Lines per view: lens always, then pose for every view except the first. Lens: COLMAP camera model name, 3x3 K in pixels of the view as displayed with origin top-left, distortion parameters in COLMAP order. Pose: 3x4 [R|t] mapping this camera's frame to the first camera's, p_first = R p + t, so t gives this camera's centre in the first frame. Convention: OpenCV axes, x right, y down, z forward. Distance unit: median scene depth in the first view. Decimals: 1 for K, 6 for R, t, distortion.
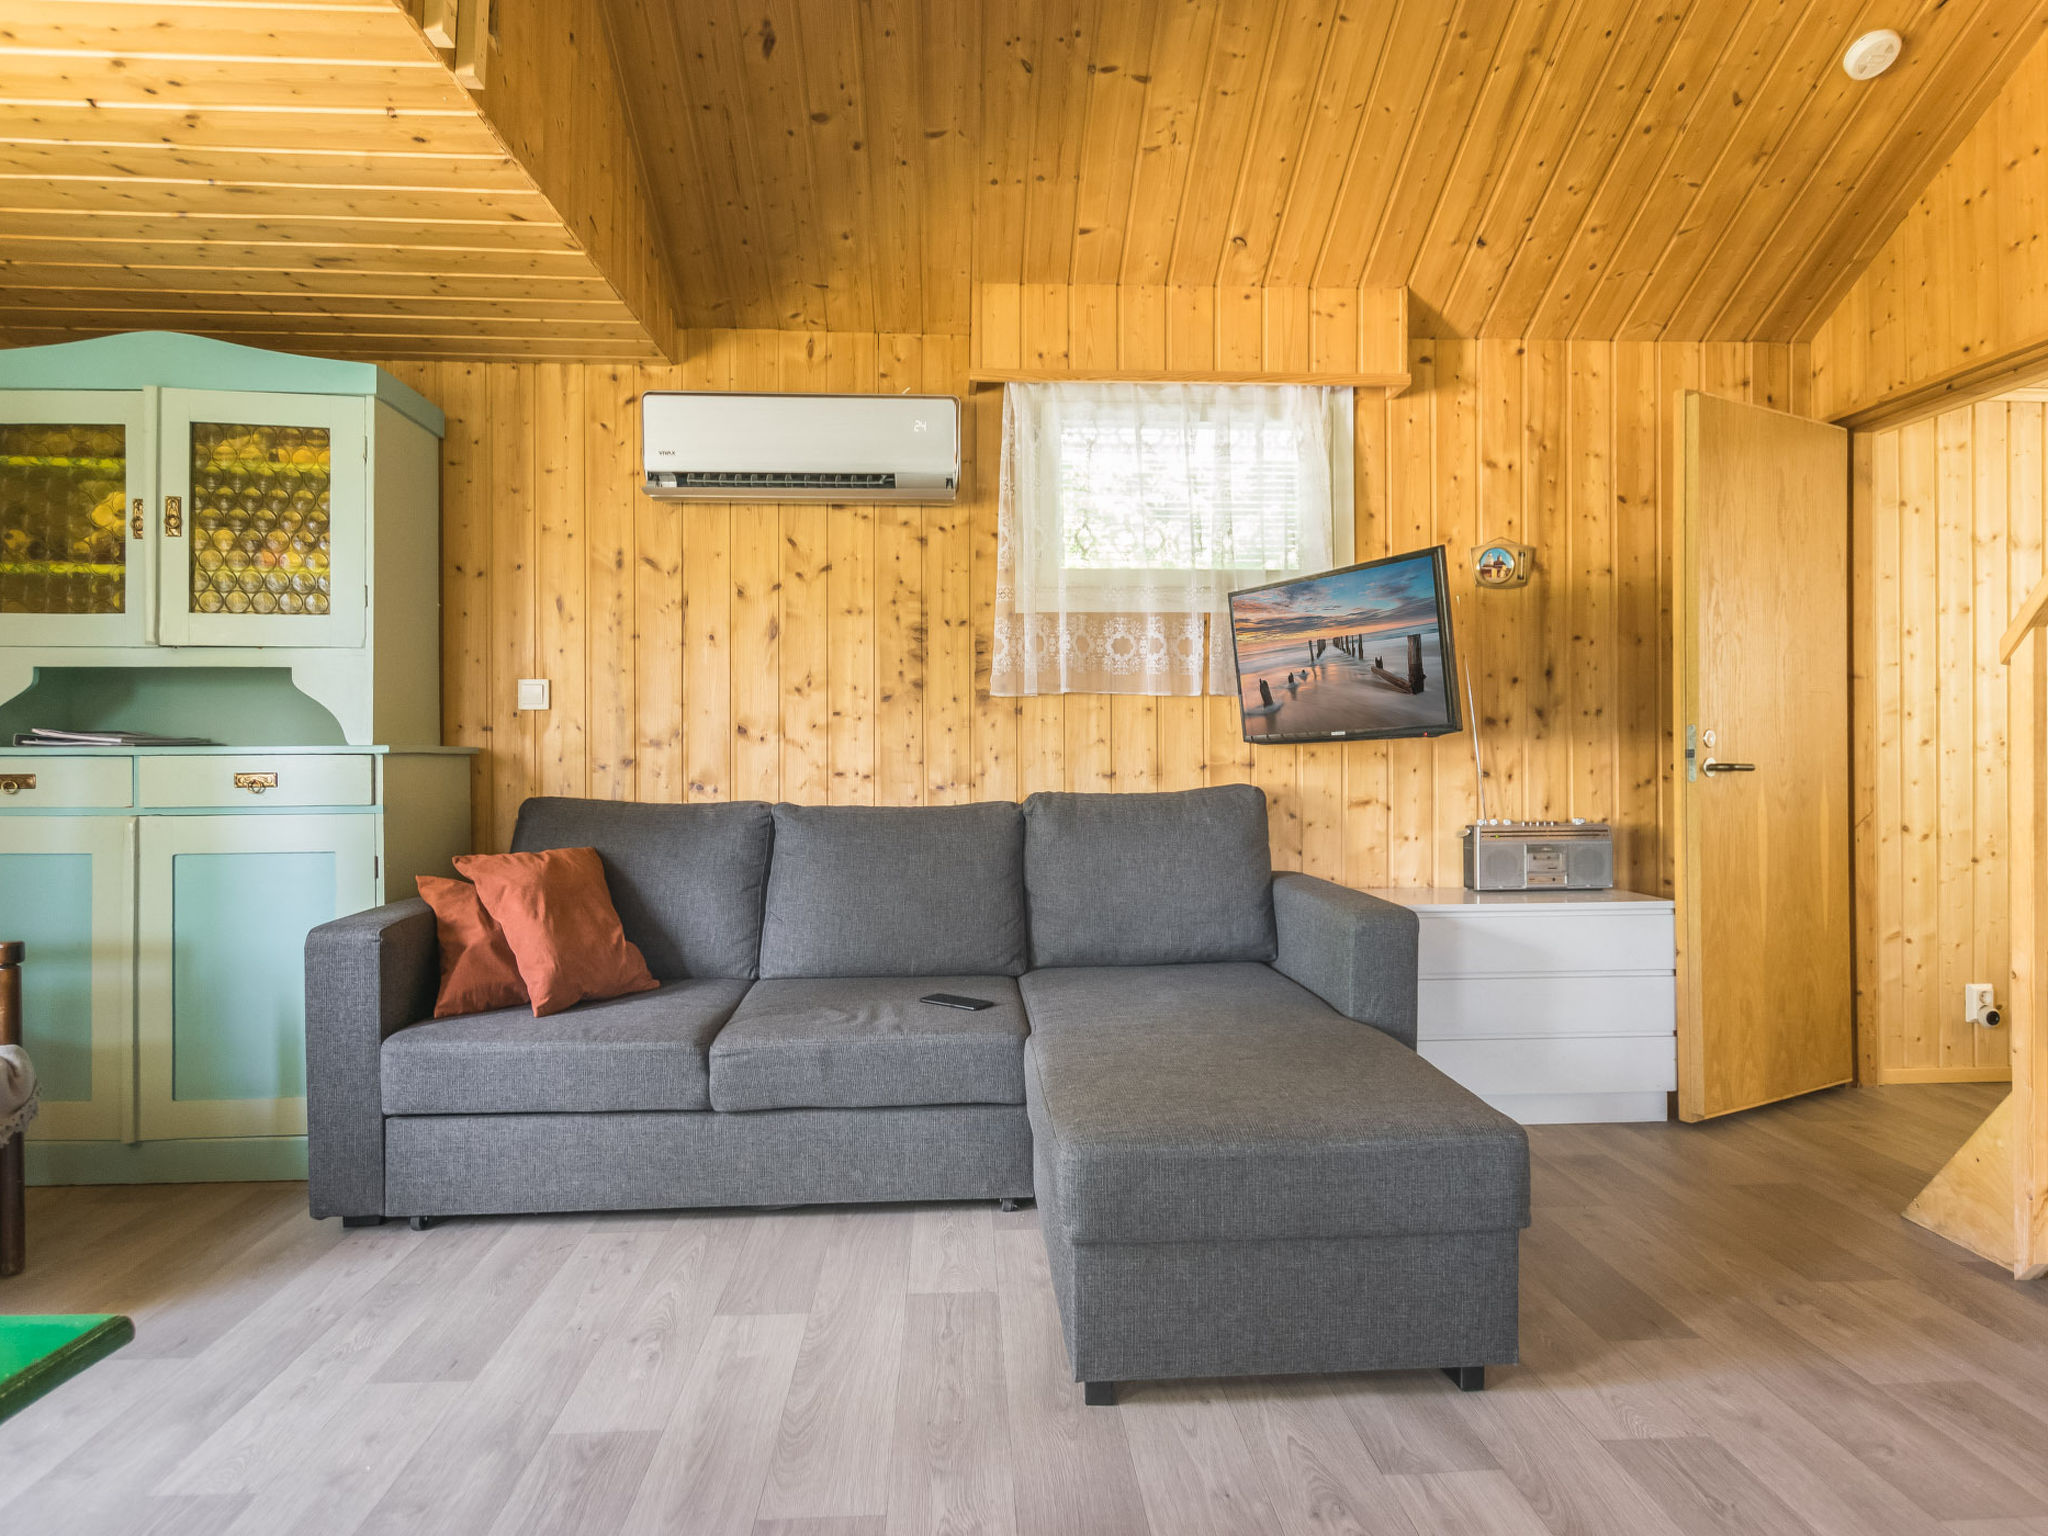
lens RADIAL K [[1119.3, 0, 1024.0], [0, 1119.3, 768.0], [0, 0, 1]] dist [0.004200, -0.000507]
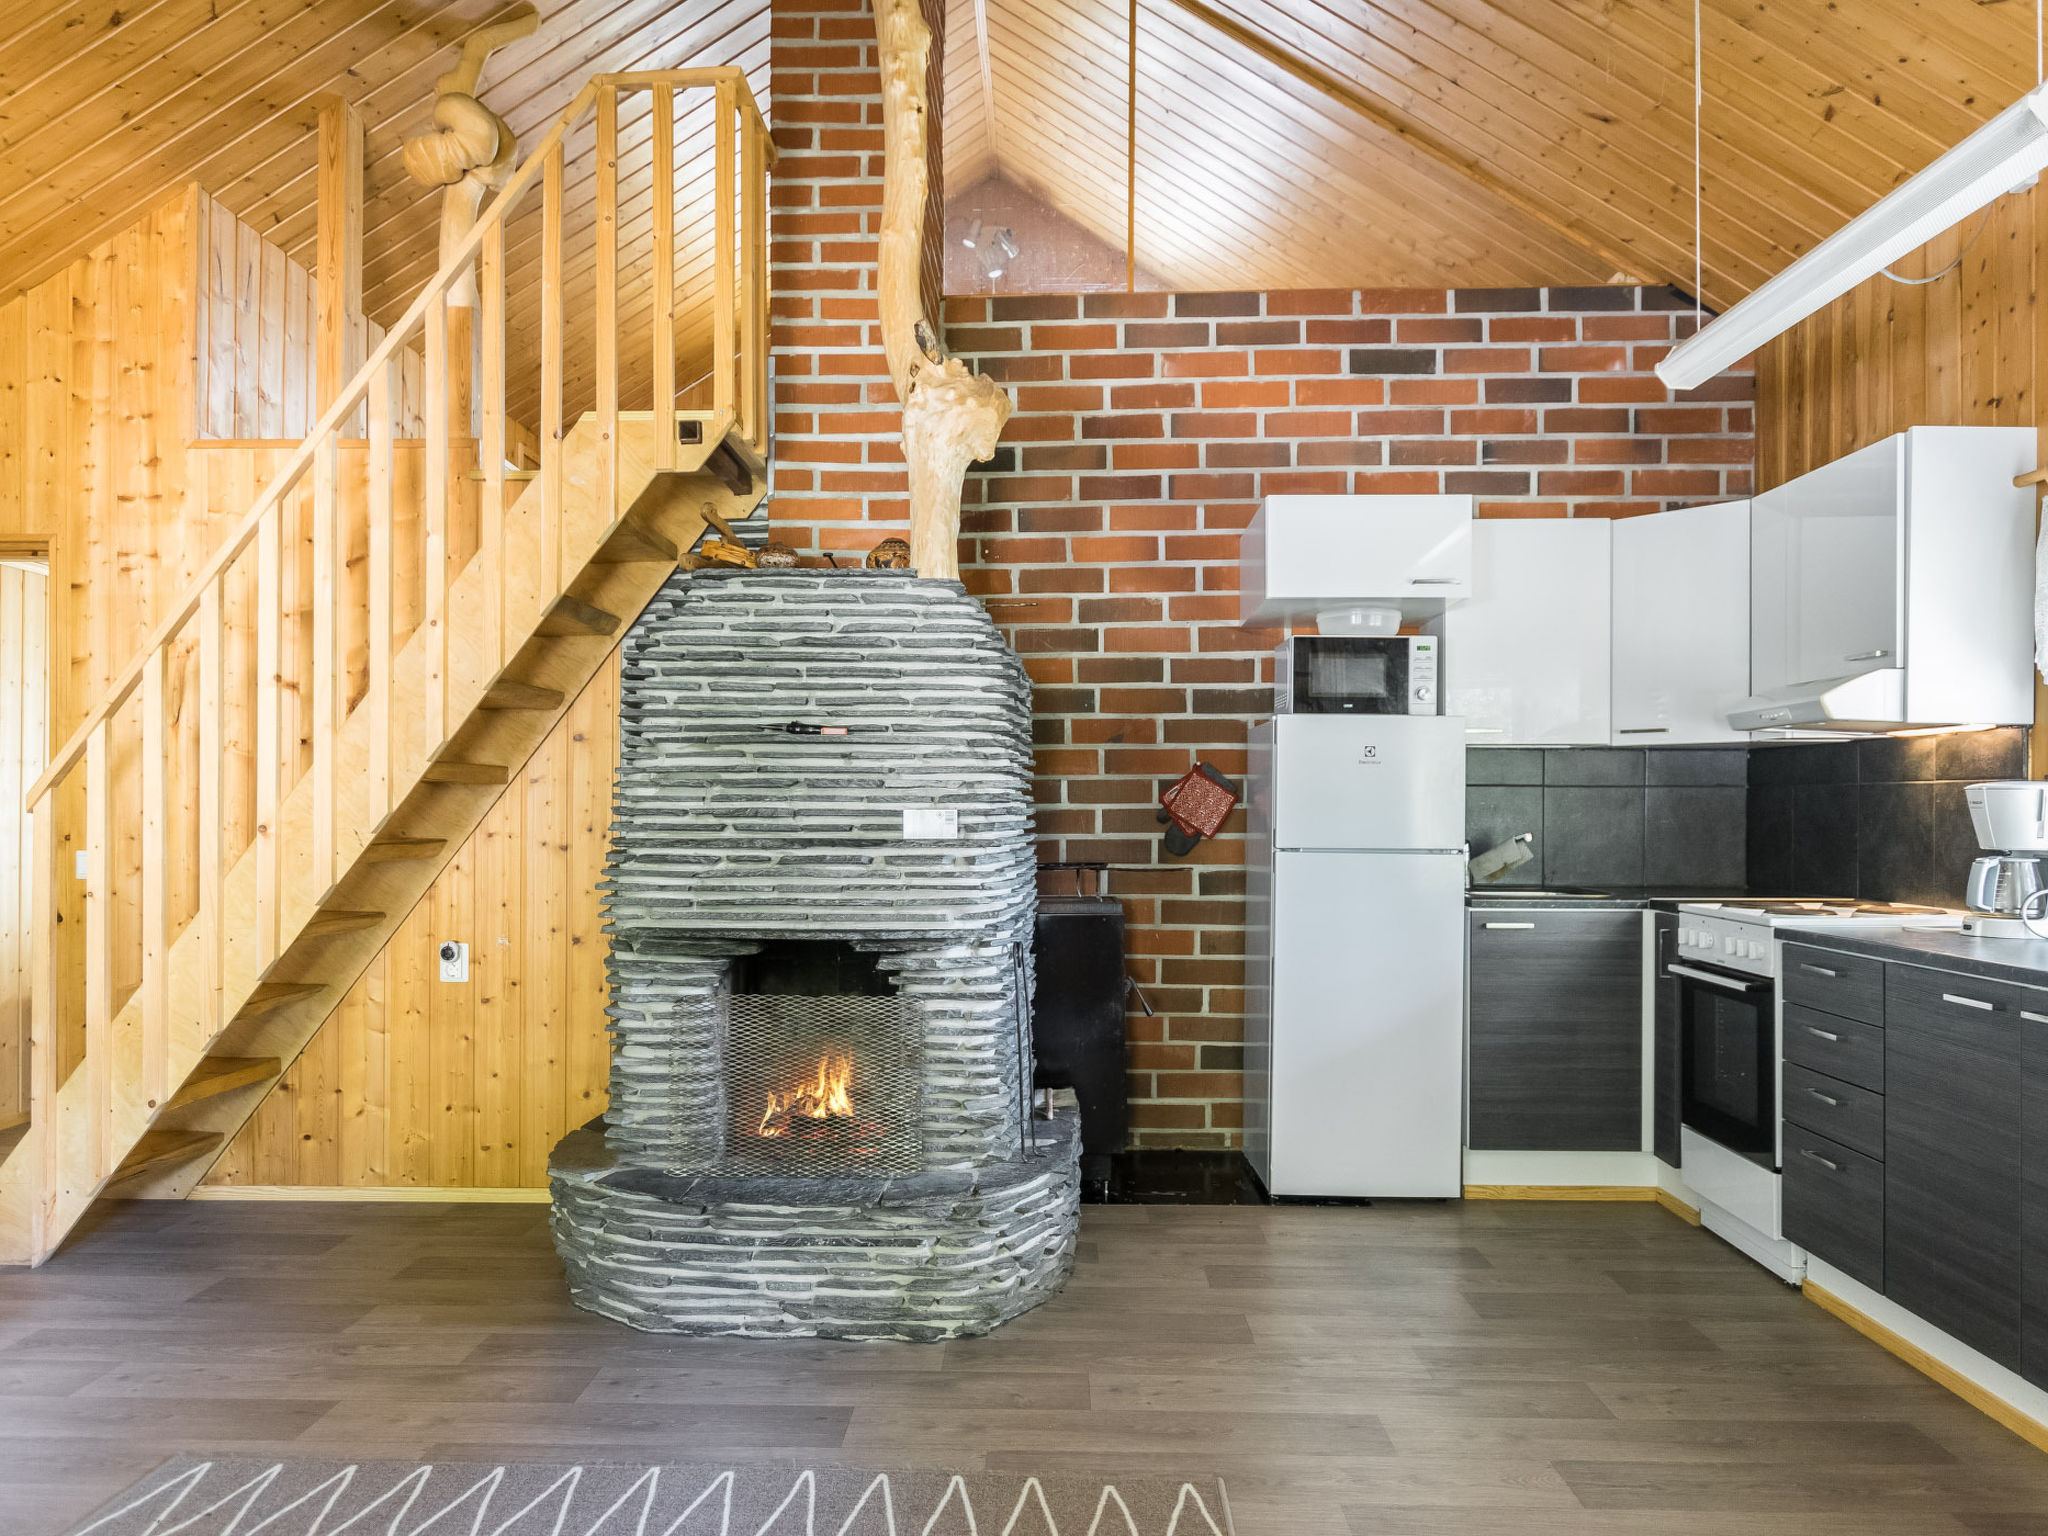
lens RADIAL K [[1345.1, 0, 1022.7], [0, 1345.1, 821.0], [0, 0, 1]] dist [-0.000590, -0.002653]
pose [[0.082298, -0.003287, 0.996602, -0.414439], [0.010851, 0.999938, 0.002402, -0.047070], [-0.996549, 0.010616, 0.082328, -0.210967]]
